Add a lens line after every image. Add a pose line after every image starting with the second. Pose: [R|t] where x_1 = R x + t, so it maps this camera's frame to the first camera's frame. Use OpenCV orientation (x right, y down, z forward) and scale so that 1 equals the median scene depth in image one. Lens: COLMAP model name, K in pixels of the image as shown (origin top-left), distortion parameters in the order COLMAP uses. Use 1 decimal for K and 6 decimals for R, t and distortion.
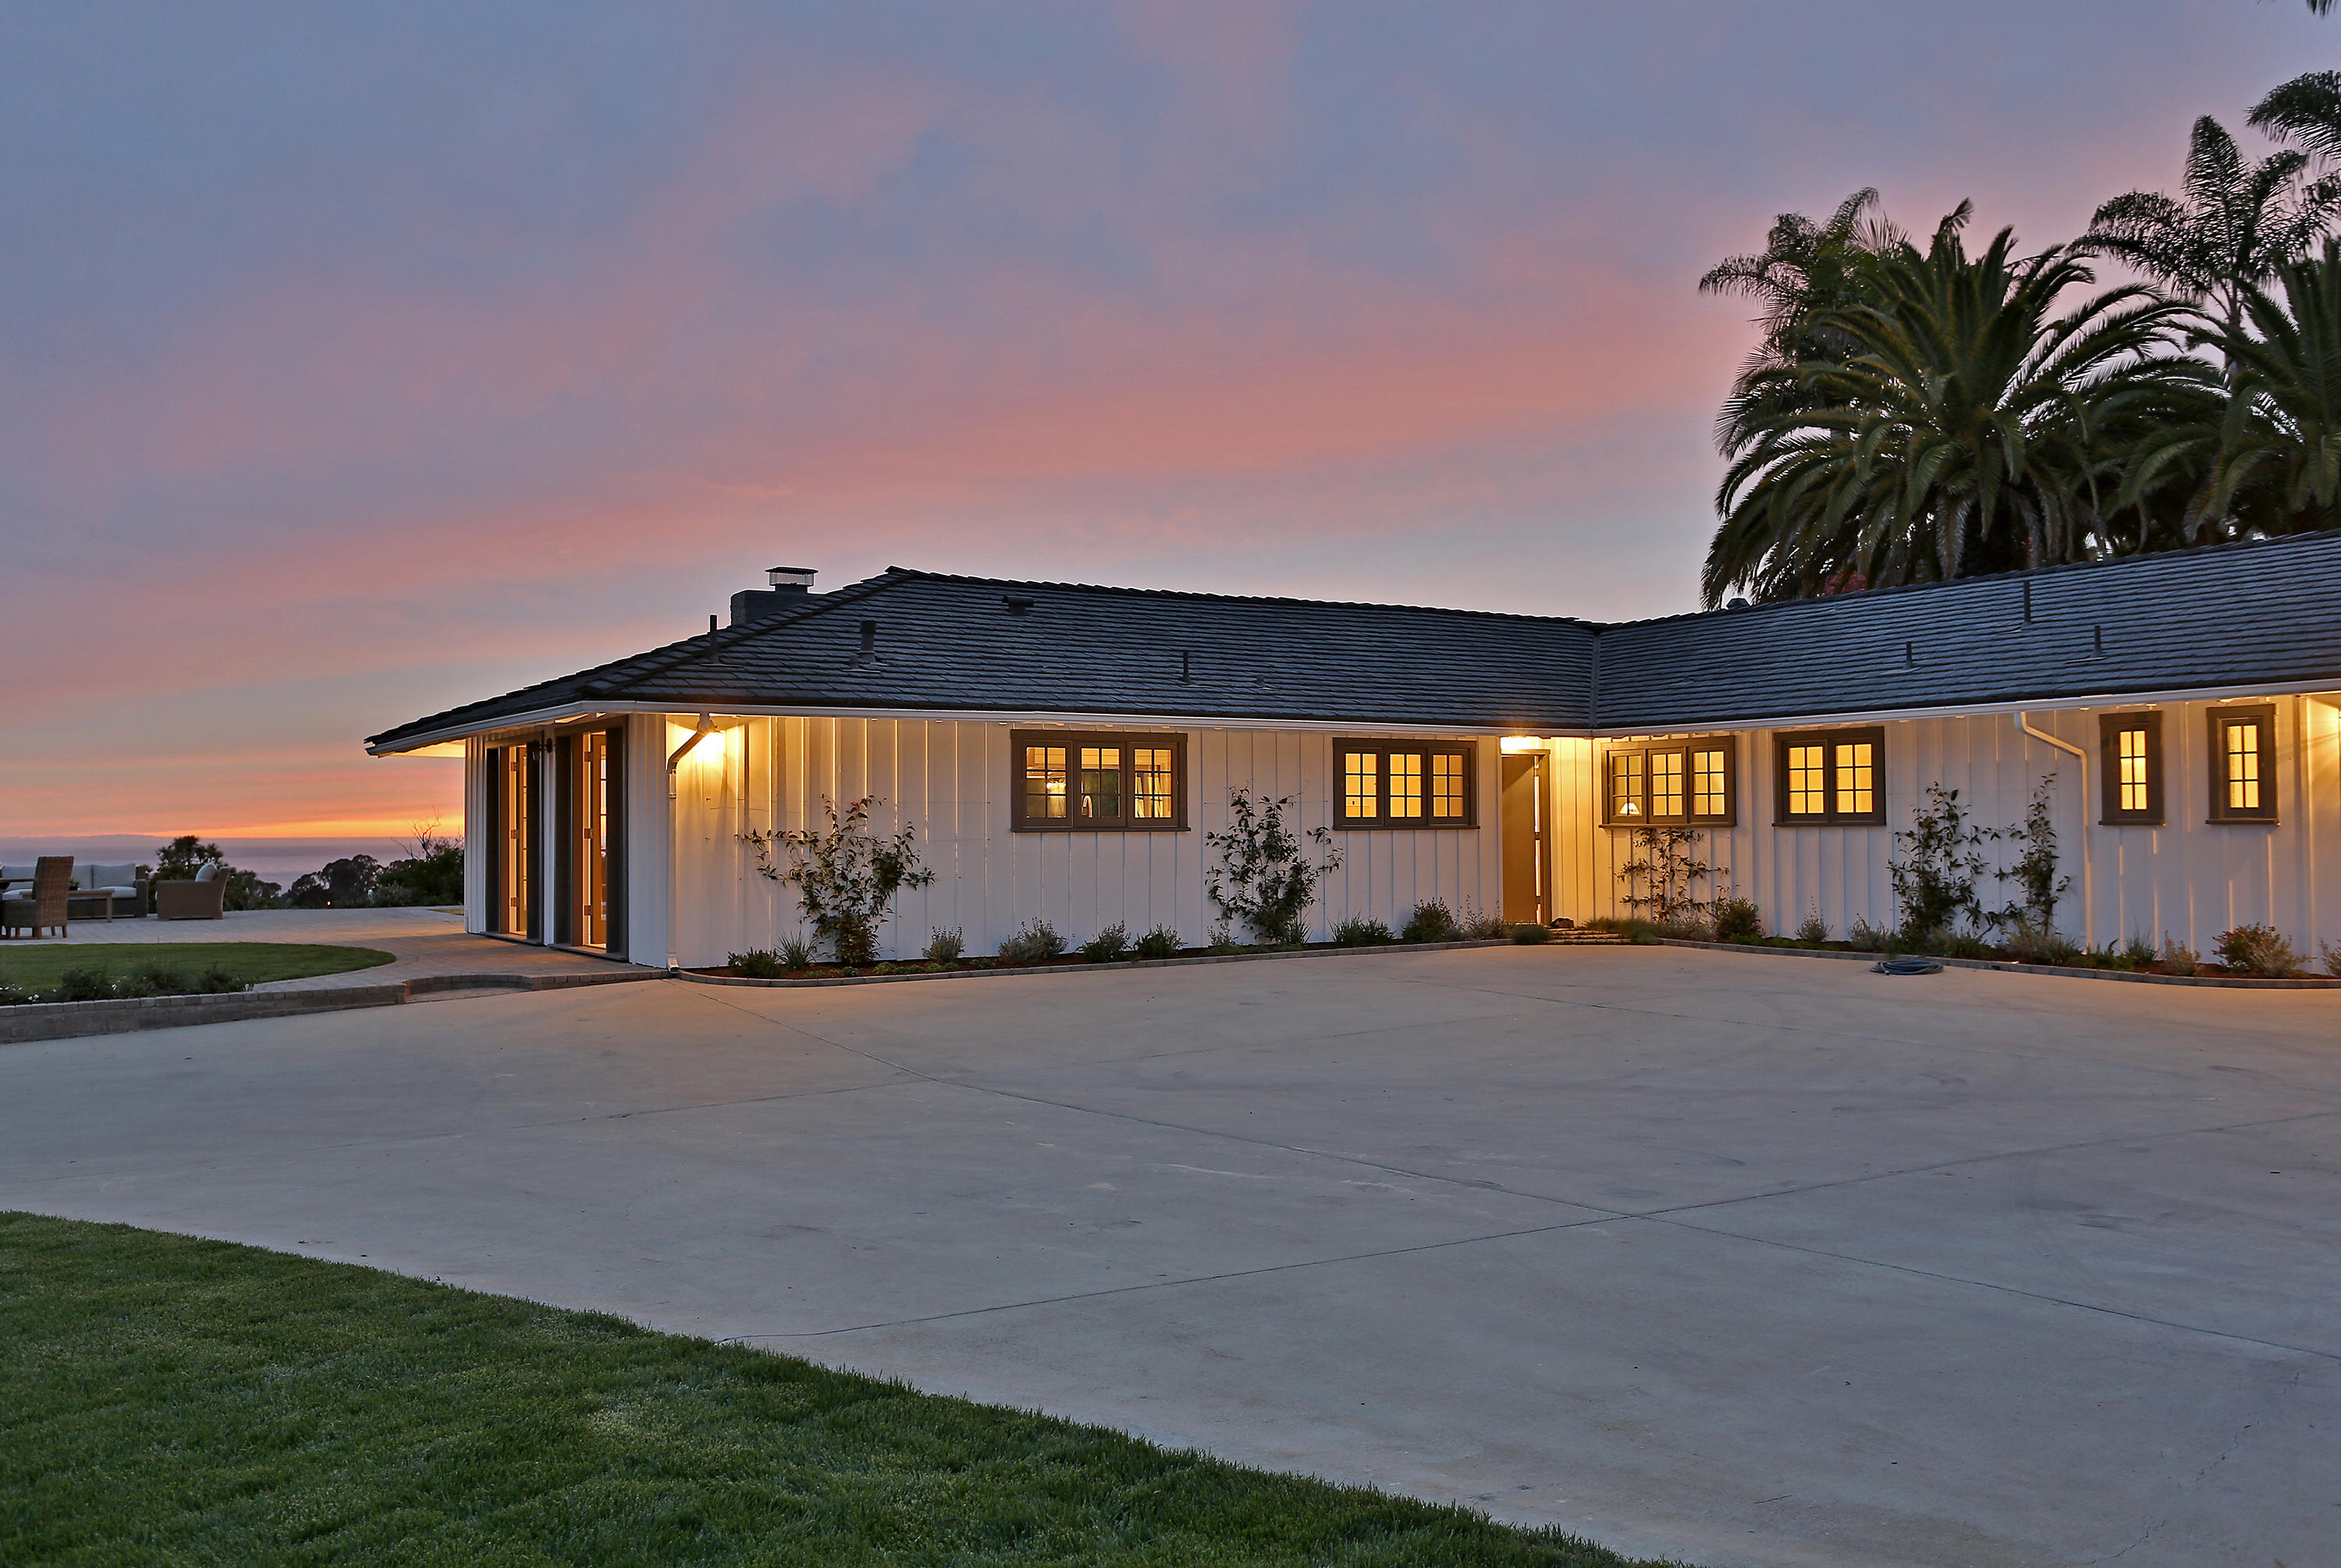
lens RADIAL K [[1990.1, 0, 1168.5], [0, 1990.1, 823.1], [0, 0, 1]] dist [0.007662, 0.010338]
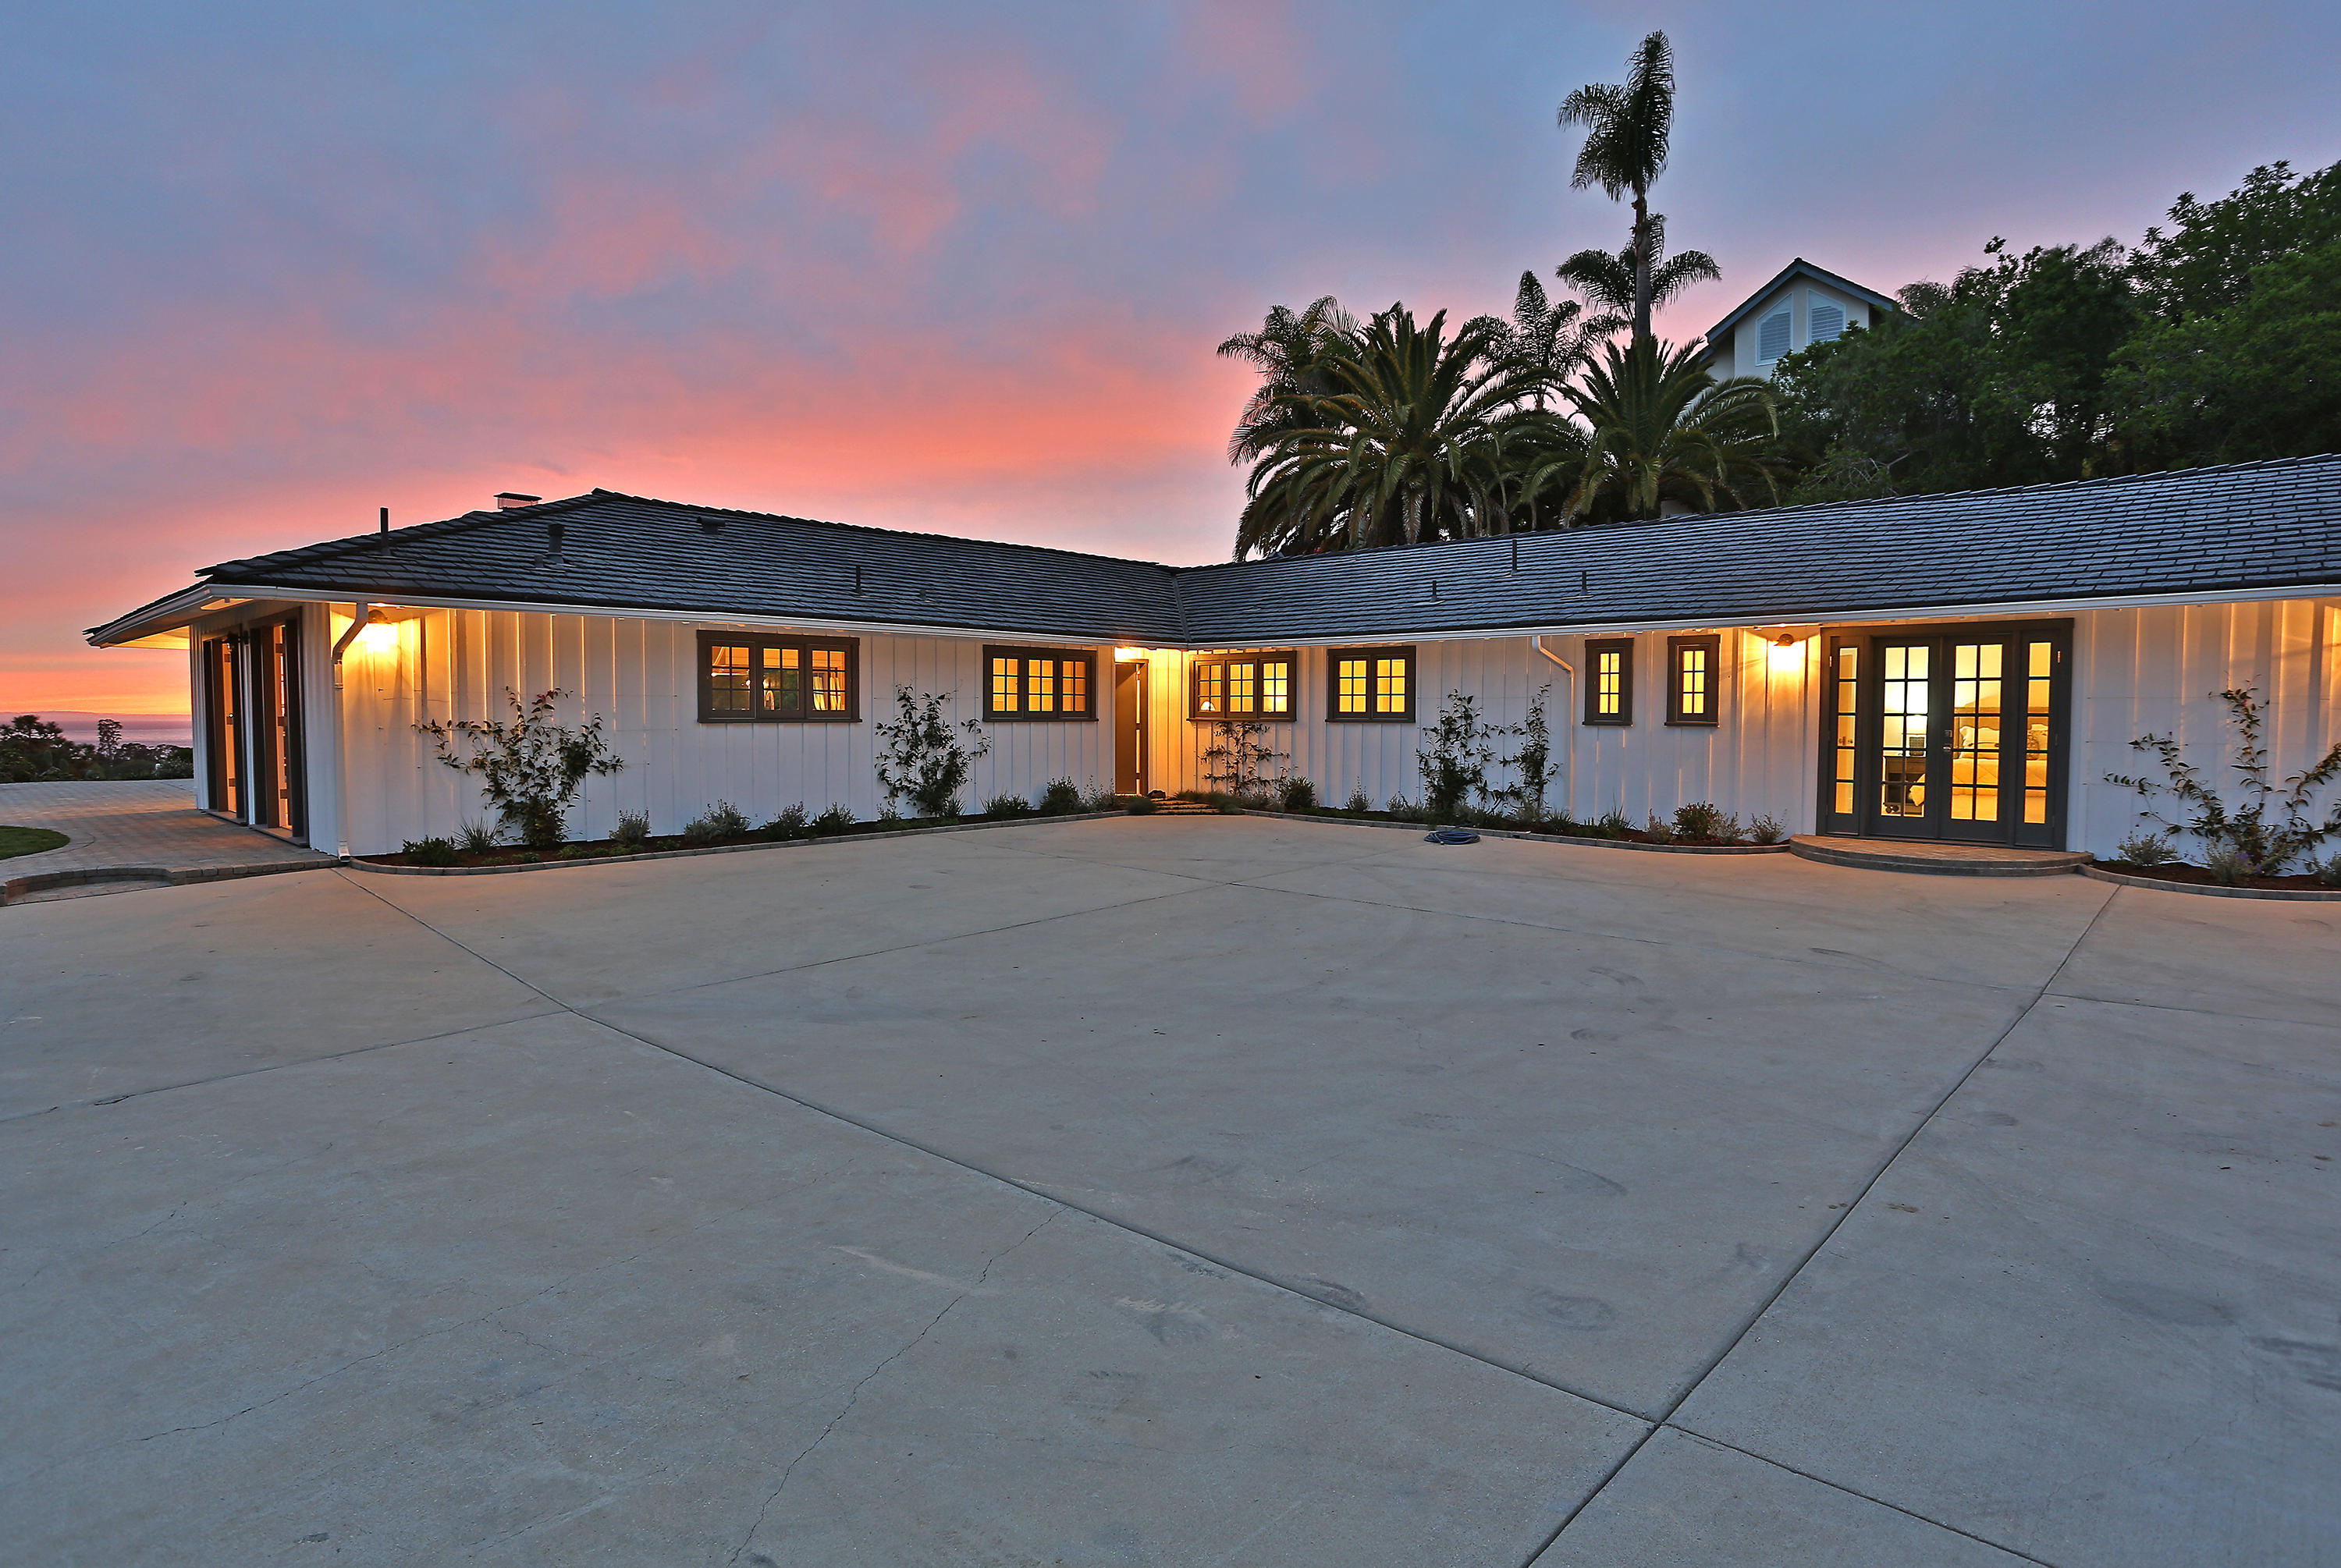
lens RADIAL K [[1241.2, 0, 1170.5], [0, 1241.2, 784.0], [0, 0, 1]] dist [-0.103682, 0.087935]
pose [[0.967451, -0.004114, 0.253027, 0.002956], [-0.010745, 0.998298, 0.057316, -0.003175], [-0.252832, -0.058169, 0.965760, 0.256920]]
